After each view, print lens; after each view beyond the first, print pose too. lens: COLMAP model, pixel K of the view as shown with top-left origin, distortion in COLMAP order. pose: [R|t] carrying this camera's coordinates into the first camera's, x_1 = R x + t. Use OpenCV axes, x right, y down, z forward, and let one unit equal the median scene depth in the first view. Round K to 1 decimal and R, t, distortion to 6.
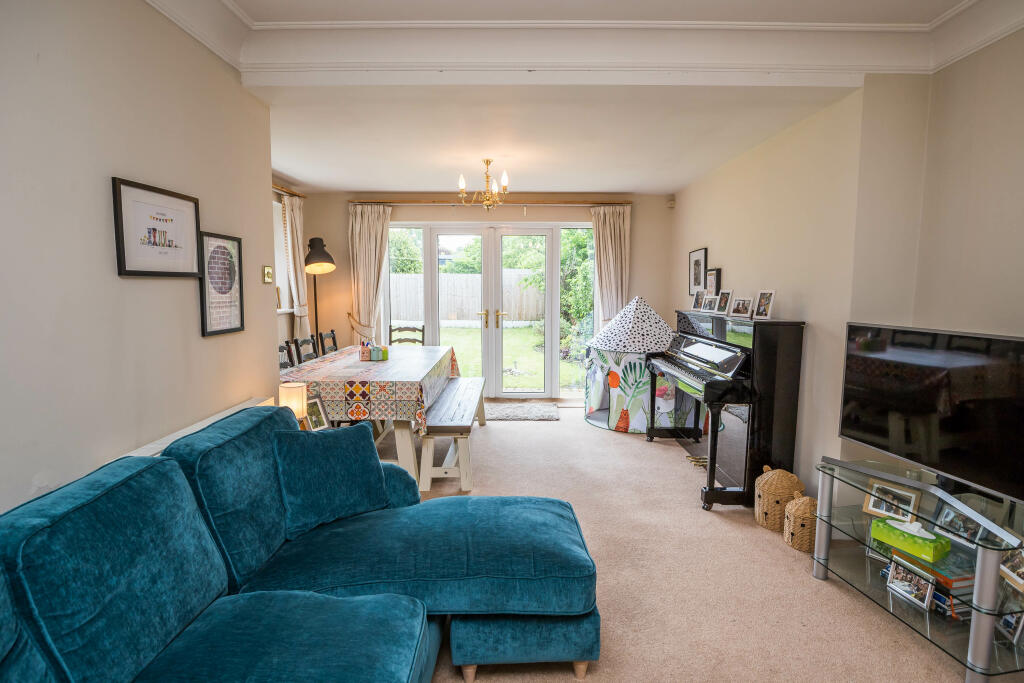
lens RADIAL K [[526.3, 0, 515.5], [0, 526.3, 337.7], [0, 0, 1]] dist [-0.018894, 0.002620]
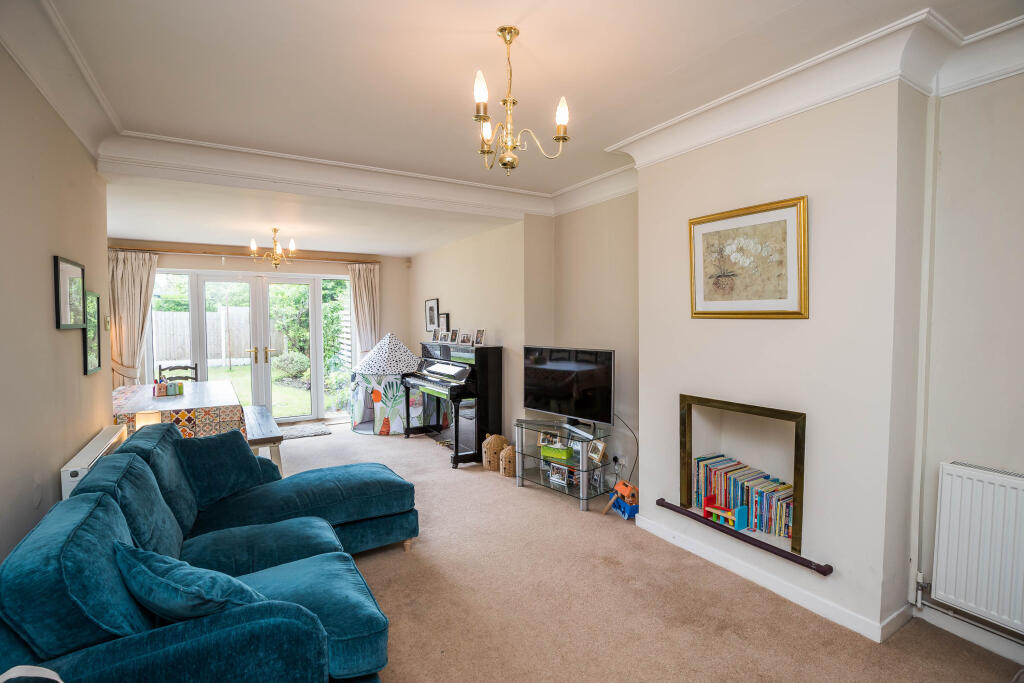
lens RADIAL K [[481.5, 0, 510.9], [0, 481.5, 337.4], [0, 0, 1]] dist [-0.030466, 0.004686]
pose [[0.858605, -0.026728, 0.511941, -0.145862], [0.059416, 0.997098, -0.047594, 0.010465], [-0.509183, 0.071282, 0.857701, -0.233259]]
